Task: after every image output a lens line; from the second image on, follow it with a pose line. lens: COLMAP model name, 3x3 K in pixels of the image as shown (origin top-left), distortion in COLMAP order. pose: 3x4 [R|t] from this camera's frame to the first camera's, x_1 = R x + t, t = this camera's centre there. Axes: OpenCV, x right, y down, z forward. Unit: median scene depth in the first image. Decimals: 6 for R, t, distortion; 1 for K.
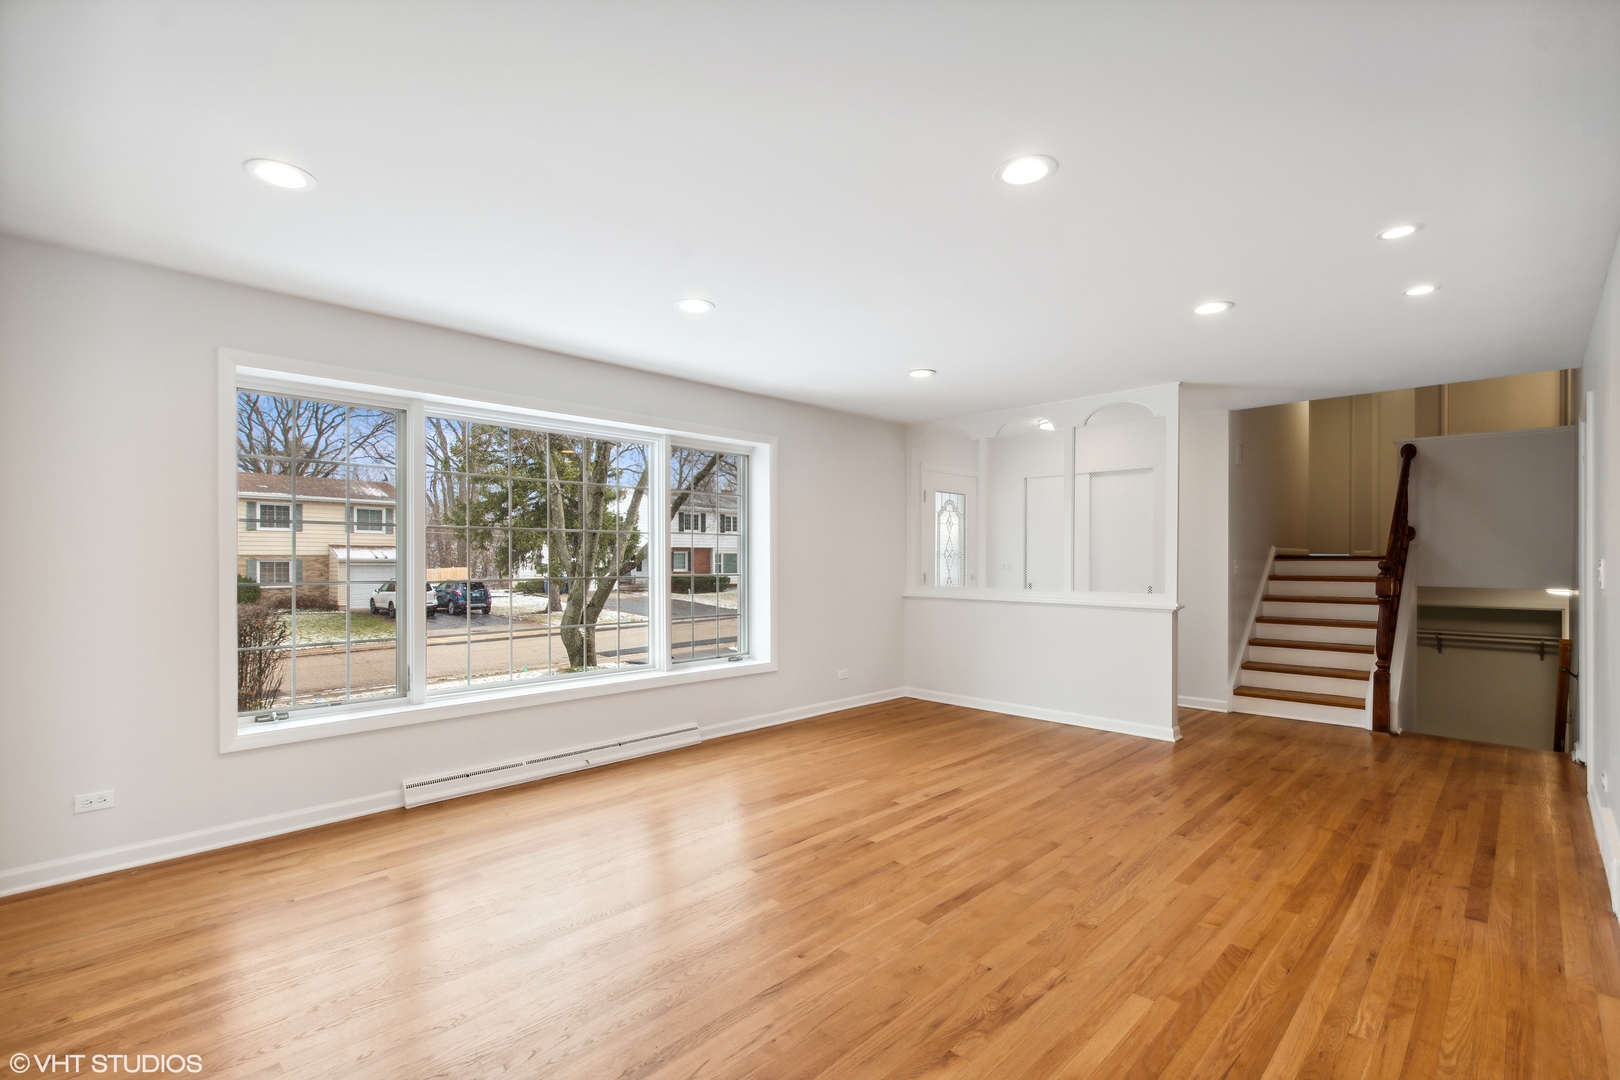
lens RADIAL K [[729.2, 0, 771.0], [0, 729.2, 560.2], [0, 0, 1]] dist [0.000691, 0.000925]
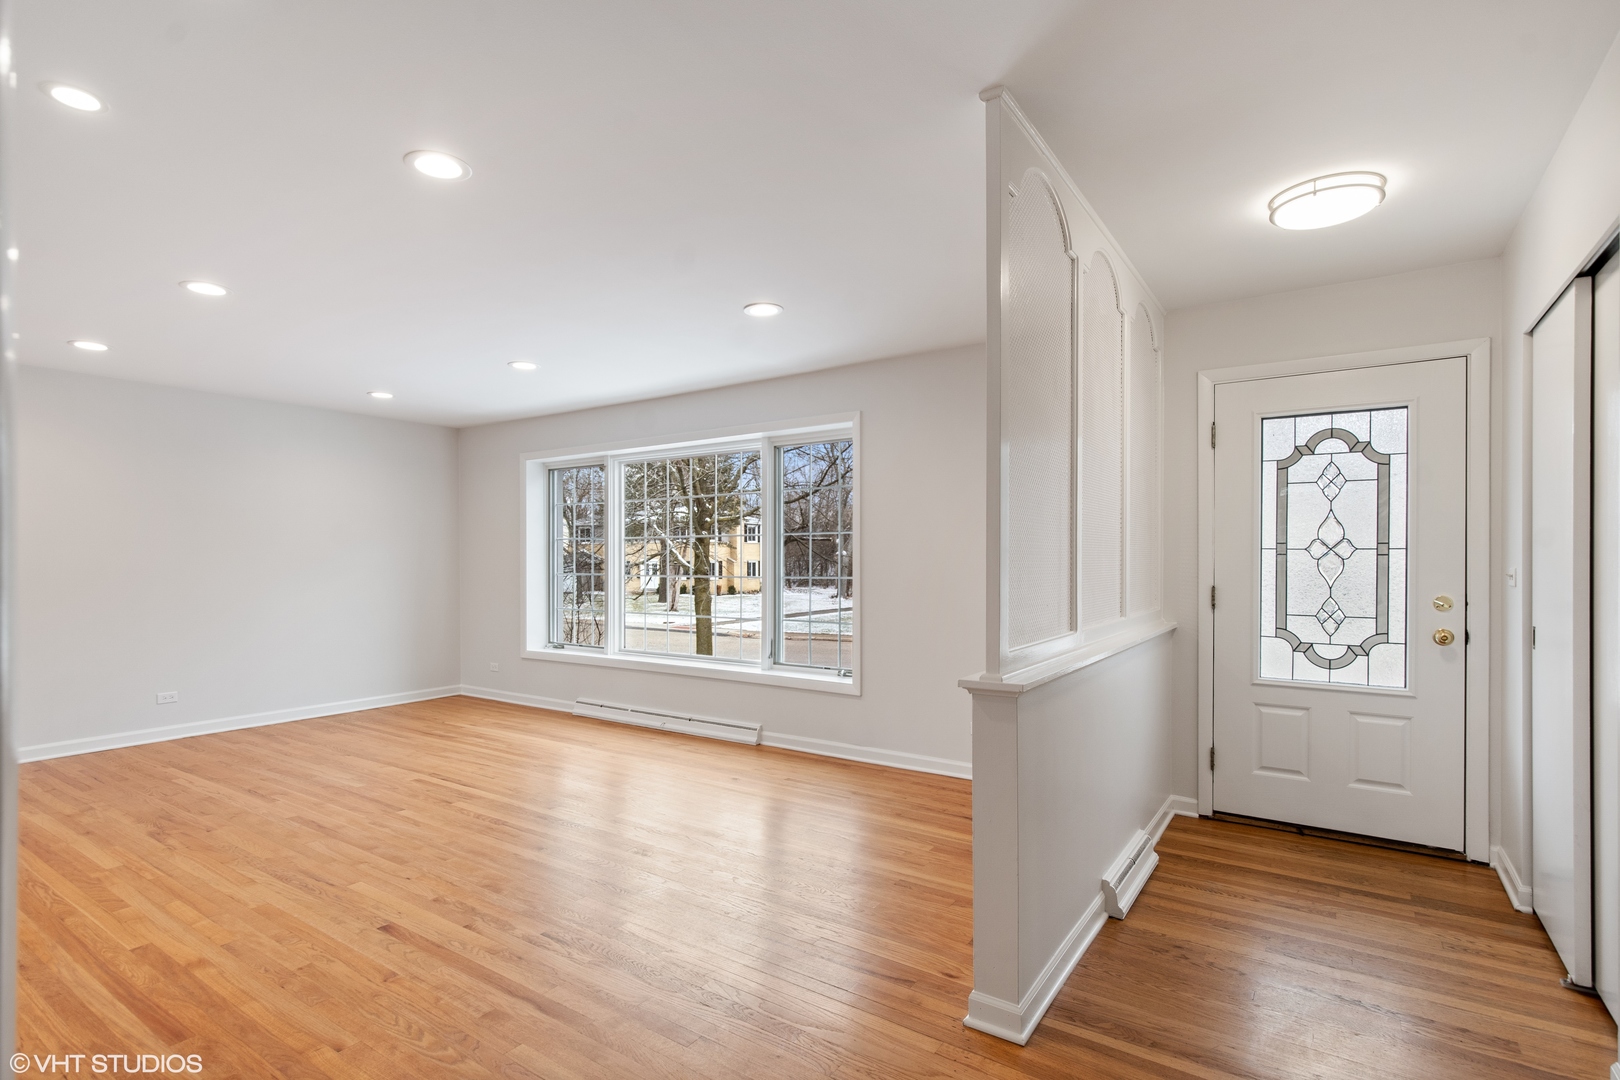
lens RADIAL K [[781.0, 0, 801.6], [0, 781.0, 567.5], [0, 0, 1]] dist [0.003410, 0.001350]
pose [[0.205006, 0.005469, -0.978746, 1.442420], [0.000159, 0.999984, 0.005621, 0.003213], [0.978761, -0.001308, 0.205002, 1.262515]]
